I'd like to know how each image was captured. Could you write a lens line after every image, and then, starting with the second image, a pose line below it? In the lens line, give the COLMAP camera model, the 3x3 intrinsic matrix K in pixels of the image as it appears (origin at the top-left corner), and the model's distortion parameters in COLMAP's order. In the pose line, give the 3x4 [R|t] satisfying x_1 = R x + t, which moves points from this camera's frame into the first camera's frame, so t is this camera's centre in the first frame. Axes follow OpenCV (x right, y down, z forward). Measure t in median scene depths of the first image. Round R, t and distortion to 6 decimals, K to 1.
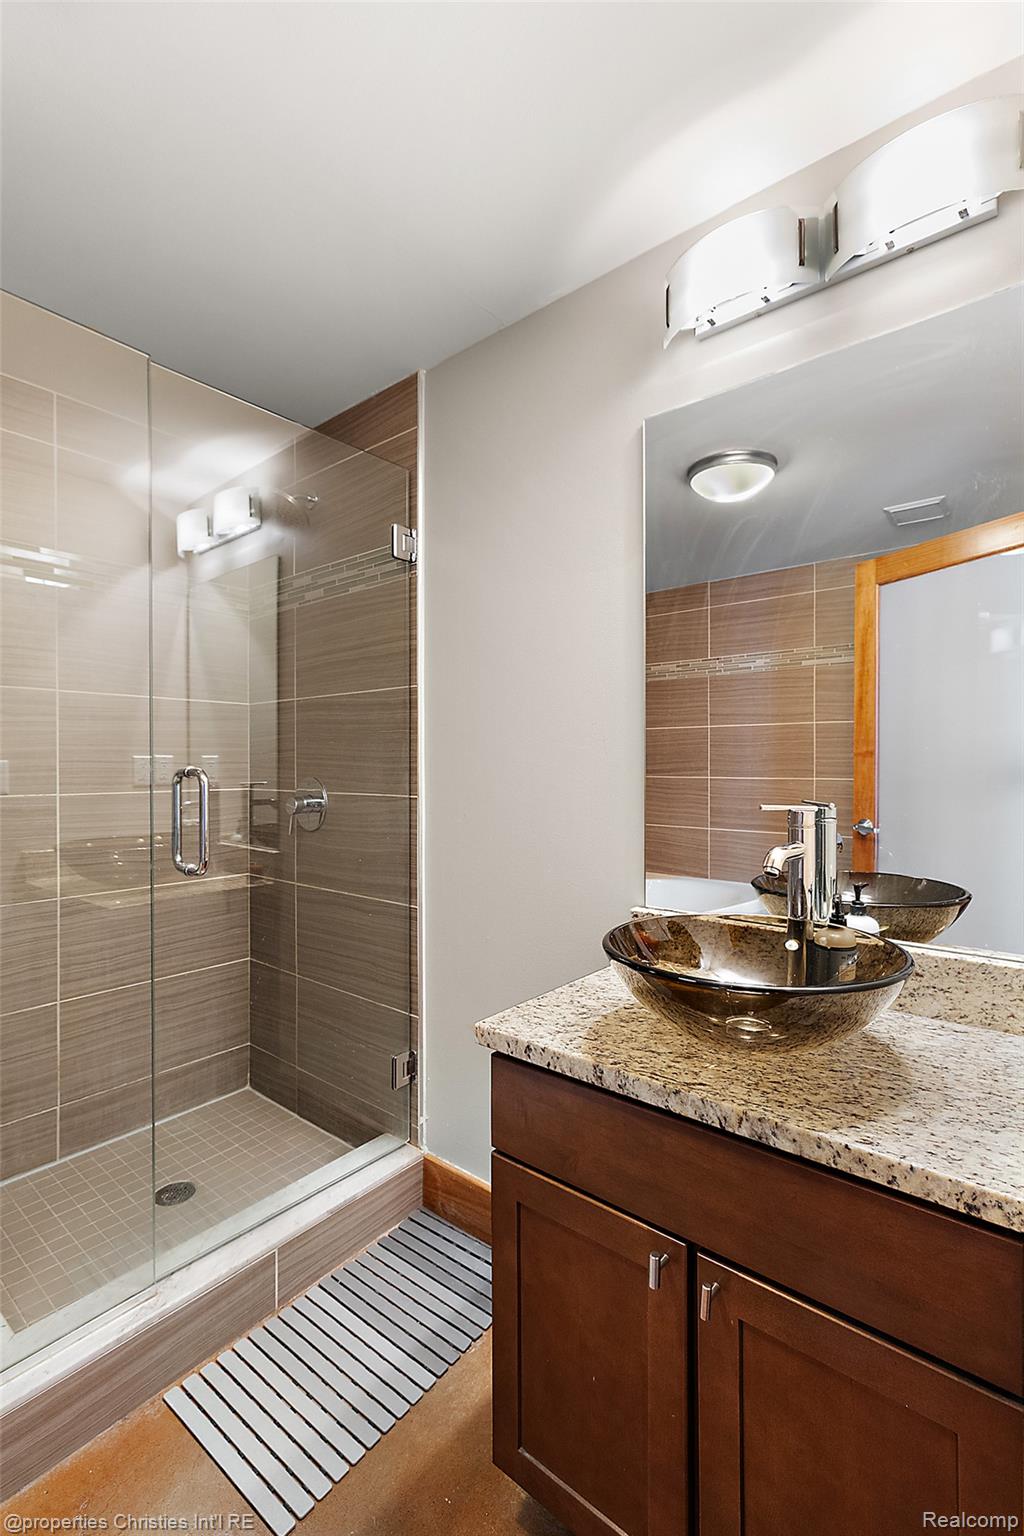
lens RADIAL K [[660.4, 0, 524.3], [0, 660.4, 774.3], [0, 0, 1]] dist [-0.004671, 0.001508]
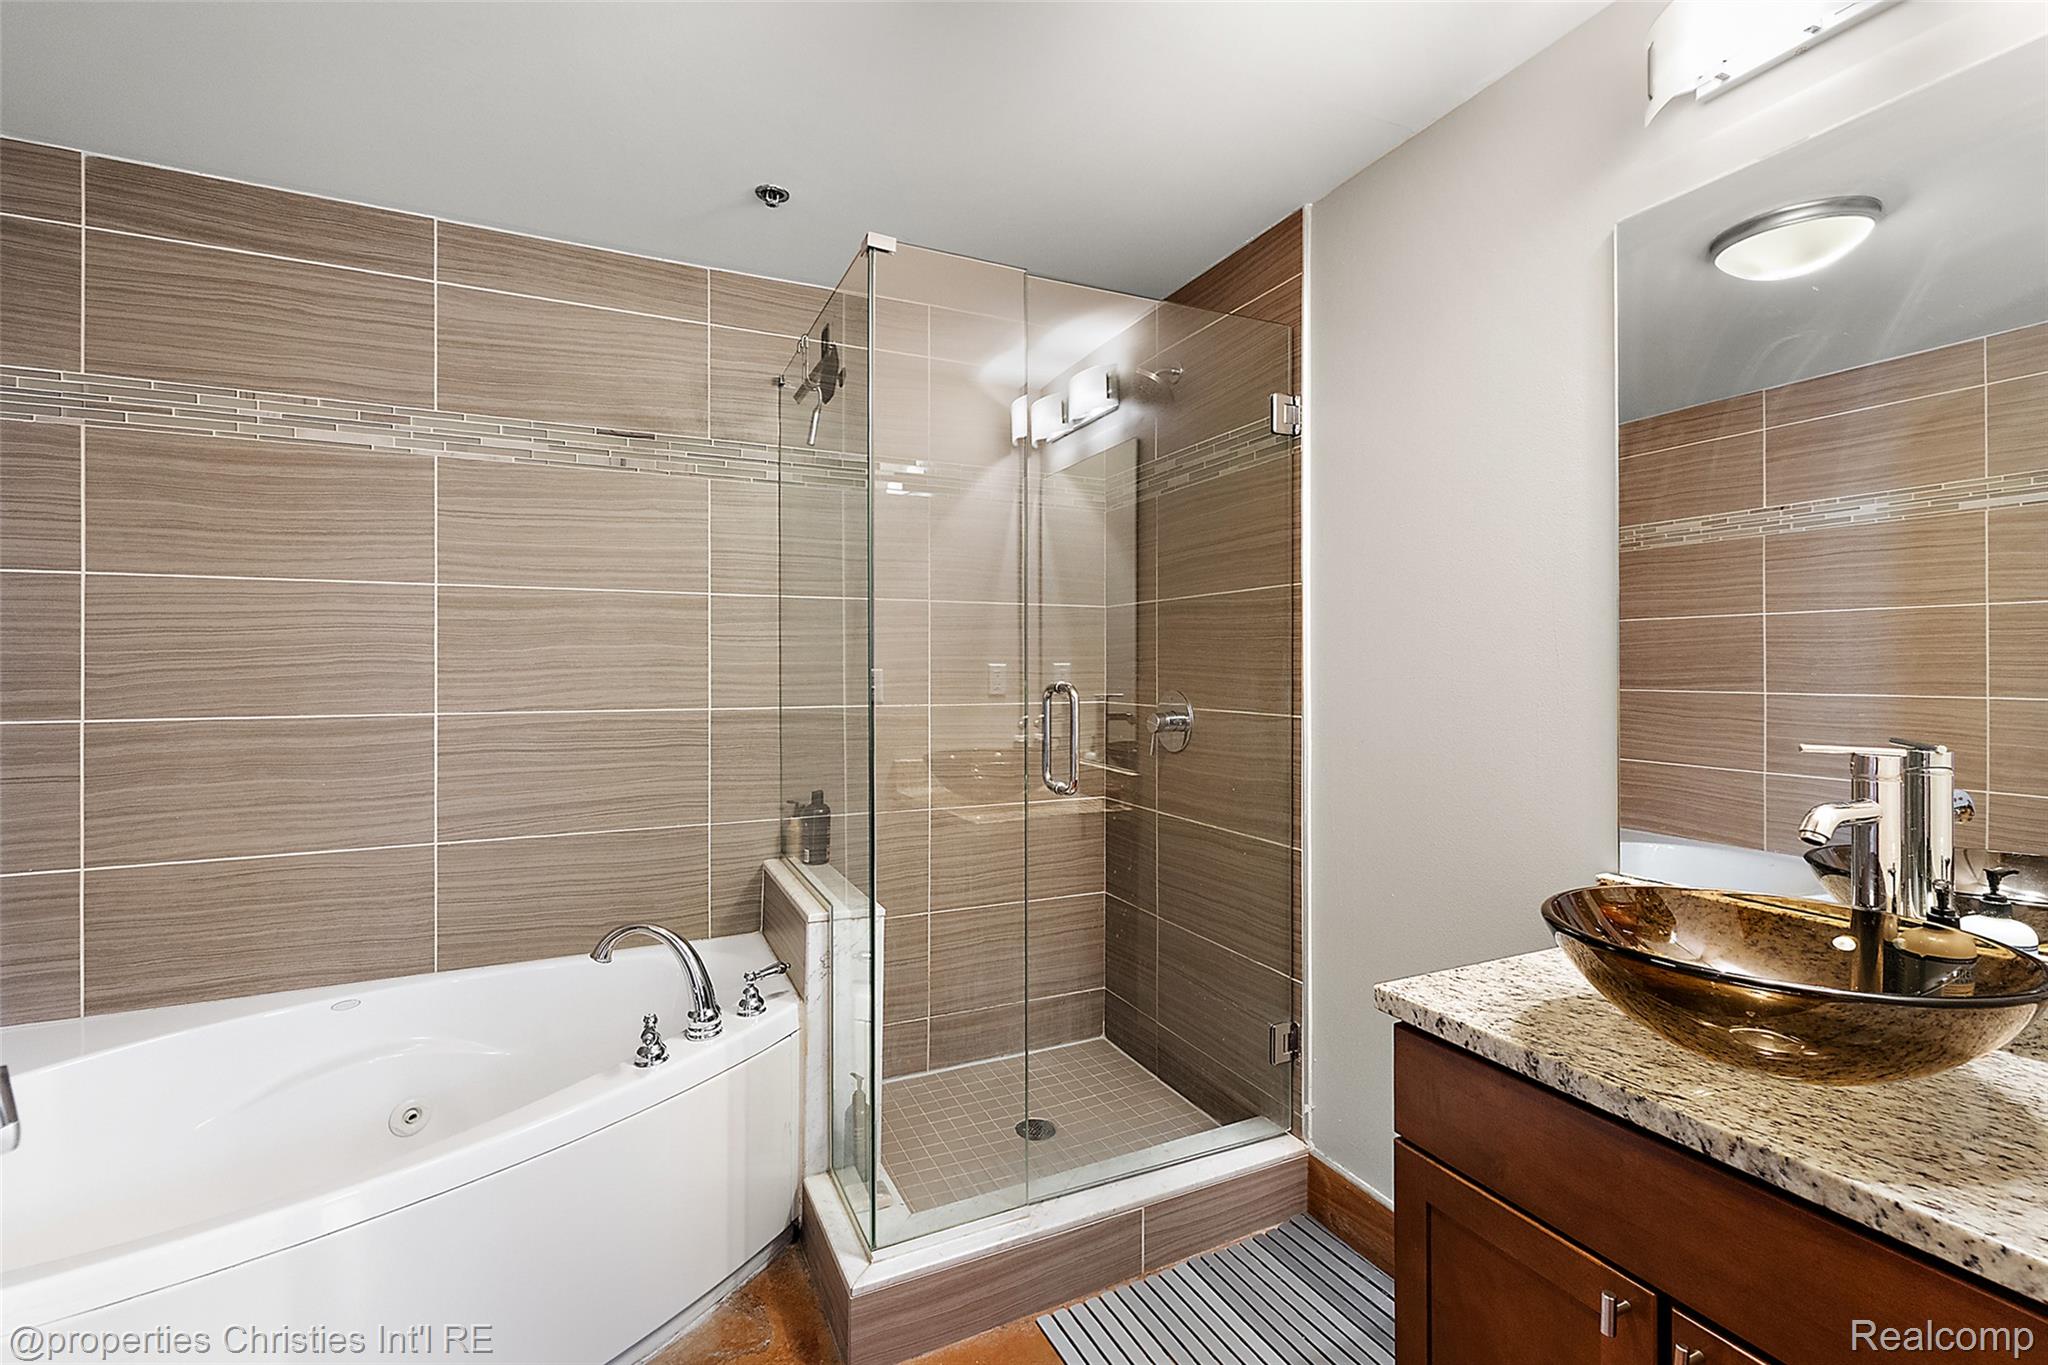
lens RADIAL K [[880.6, 0, 1029.7], [0, 880.6, 667.0], [0, 0, 1]] dist [-0.004671, 0.001508]
pose [[0.899372, -0.000648, -0.437184, 0.014773], [-0.004028, 0.999944, -0.009768, -0.016441], [0.437166, 0.010546, 0.899319, -0.148068]]
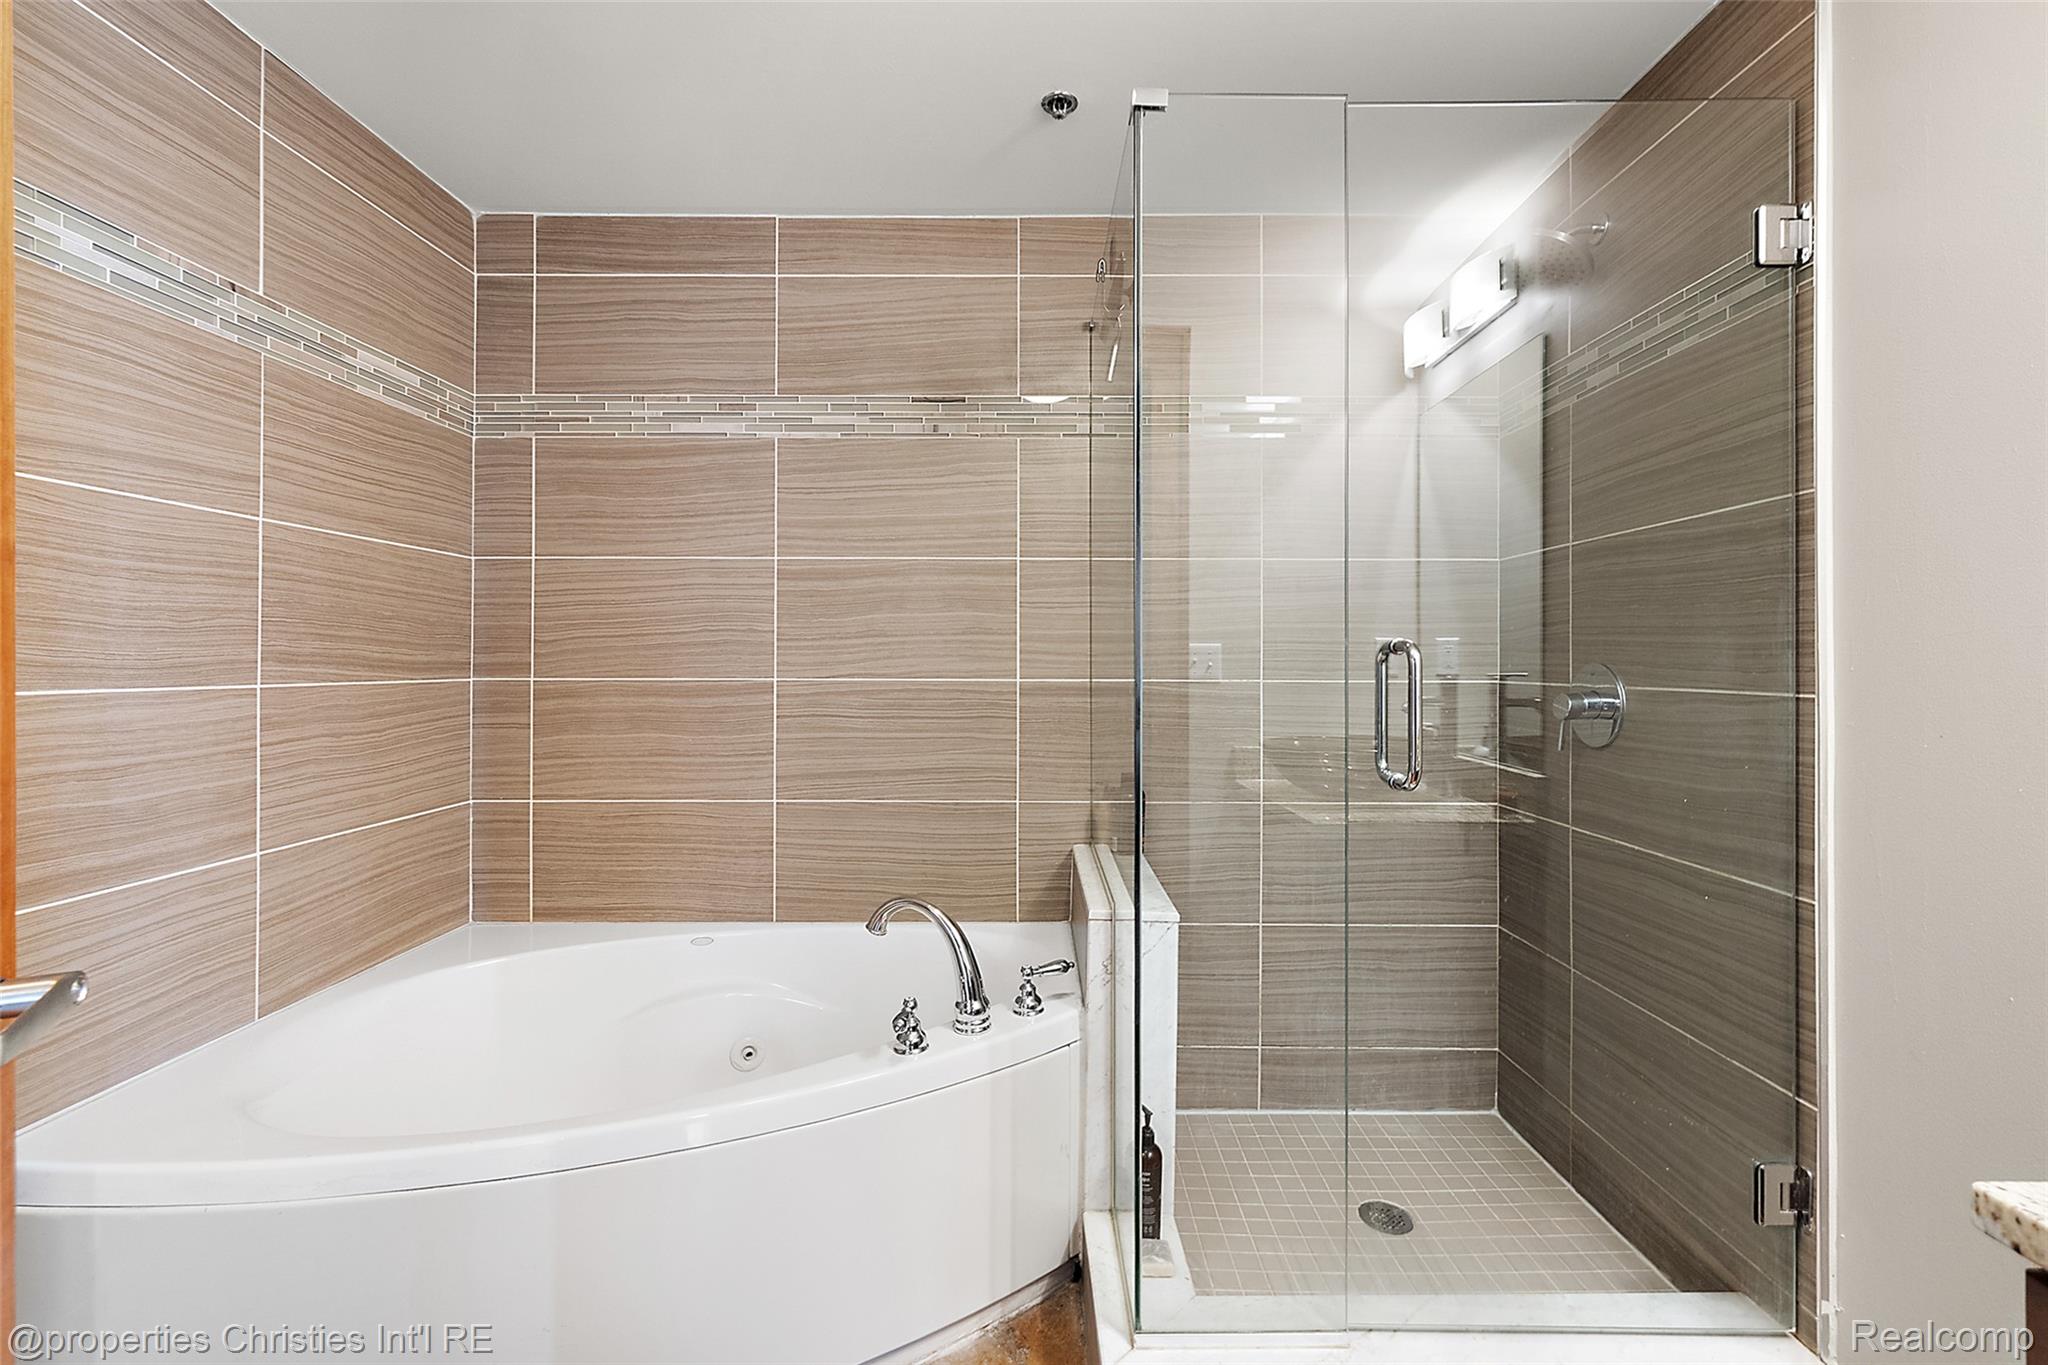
lens RADIAL K [[880.6, 0, 1032.7], [0, 880.6, 657.1], [0, 0, 1]] dist [-0.004671, 0.001508]
pose [[0.625619, -0.002167, -0.780126, -0.003066], [-0.009081, 0.999908, -0.010060, 0.015002], [0.780076, 0.013378, 0.625542, 0.056423]]
